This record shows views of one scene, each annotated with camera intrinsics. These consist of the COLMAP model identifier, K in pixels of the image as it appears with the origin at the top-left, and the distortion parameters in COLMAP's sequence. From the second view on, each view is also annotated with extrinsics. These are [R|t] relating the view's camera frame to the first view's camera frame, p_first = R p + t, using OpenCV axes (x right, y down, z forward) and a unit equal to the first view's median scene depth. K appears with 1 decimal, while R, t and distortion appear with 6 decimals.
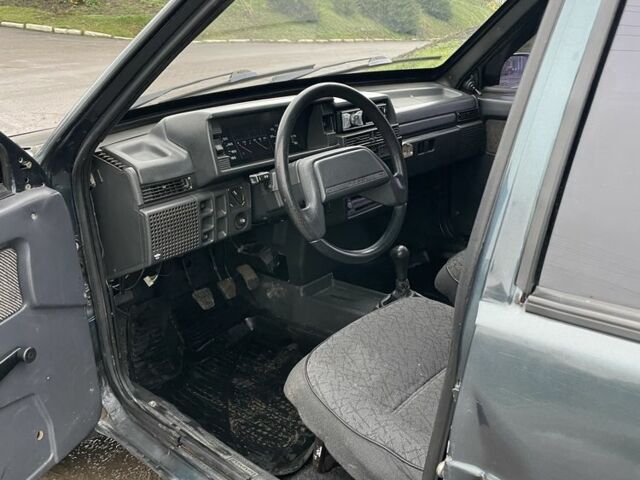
lens RADIAL K [[661.3, 0, 320.0], [0, 661.3, 240.0], [0, 0, 1]] dist [0.047866, -0.044927]
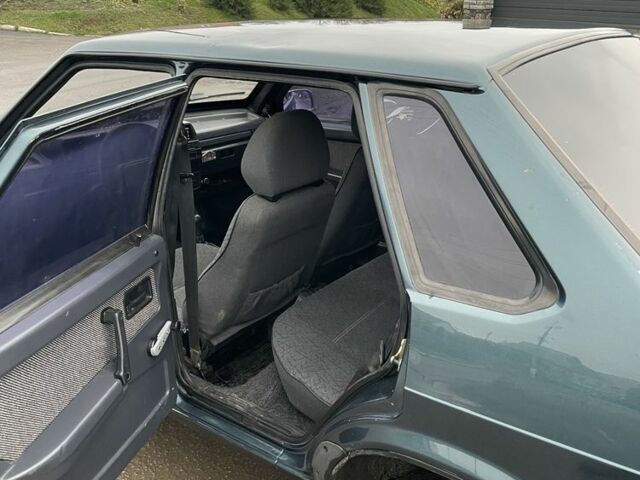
lens RADIAL K [[661.3, 0, 320.0], [0, 661.3, 240.0], [0, 0, 1]] dist [0.047866, -0.044927]
pose [[0.997179, -0.016238, 0.073278, 0.234915], [0.015116, 0.999760, 0.015847, 0.038726], [-0.073518, -0.014695, 0.997186, -0.521095]]
